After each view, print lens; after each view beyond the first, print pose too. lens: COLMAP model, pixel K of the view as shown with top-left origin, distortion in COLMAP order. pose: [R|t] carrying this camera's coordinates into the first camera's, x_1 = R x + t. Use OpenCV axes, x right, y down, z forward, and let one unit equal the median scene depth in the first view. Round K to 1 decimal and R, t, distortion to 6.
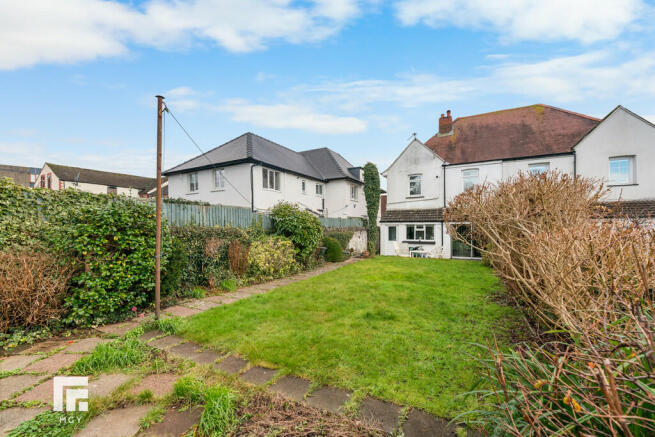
lens RADIAL K [[271.6, 0, 327.1], [0, 271.6, 232.3], [0, 0, 1]] dist [-0.000022, -0.000006]
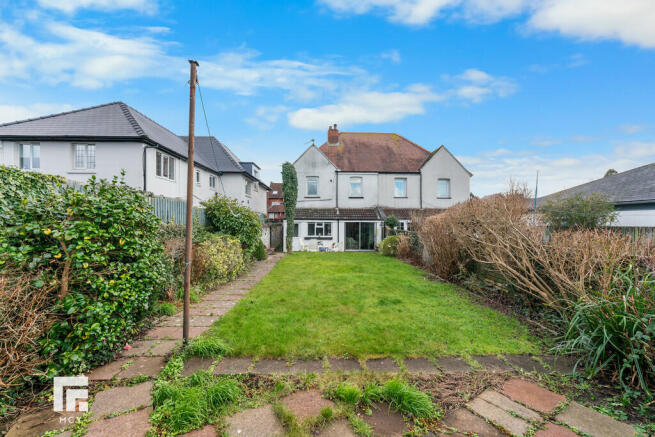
lens RADIAL K [[266.1, 0, 329.4], [0, 266.1, 228.1], [0, 0, 1]] dist [-0.000424, -0.000189]
pose [[0.862396, 0.001311, 0.506233, -0.178962], [-0.001711, 0.999998, 0.000325, -0.004464], [-0.506232, -0.001146, 0.862397, 0.035079]]
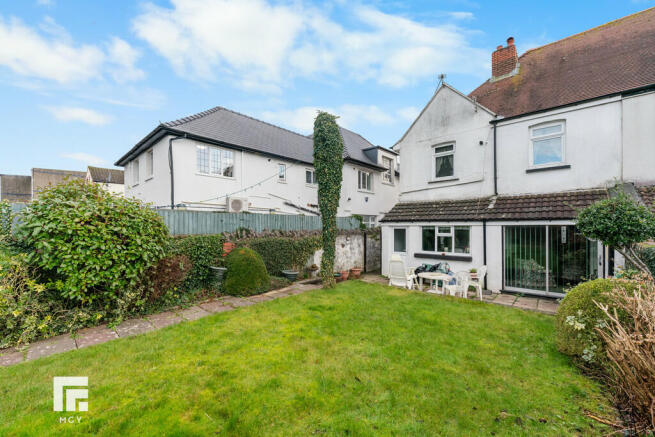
lens RADIAL K [[266.1, 0, 329.4], [0, 266.1, 228.1], [0, 0, 1]] dist [-0.000424, -0.000189]
pose [[0.969000, 0.006049, -0.246988, 0.245370], [-0.009689, 0.999862, -0.013525, -0.013684], [0.246872, 0.015498, 0.968924, 0.395107]]
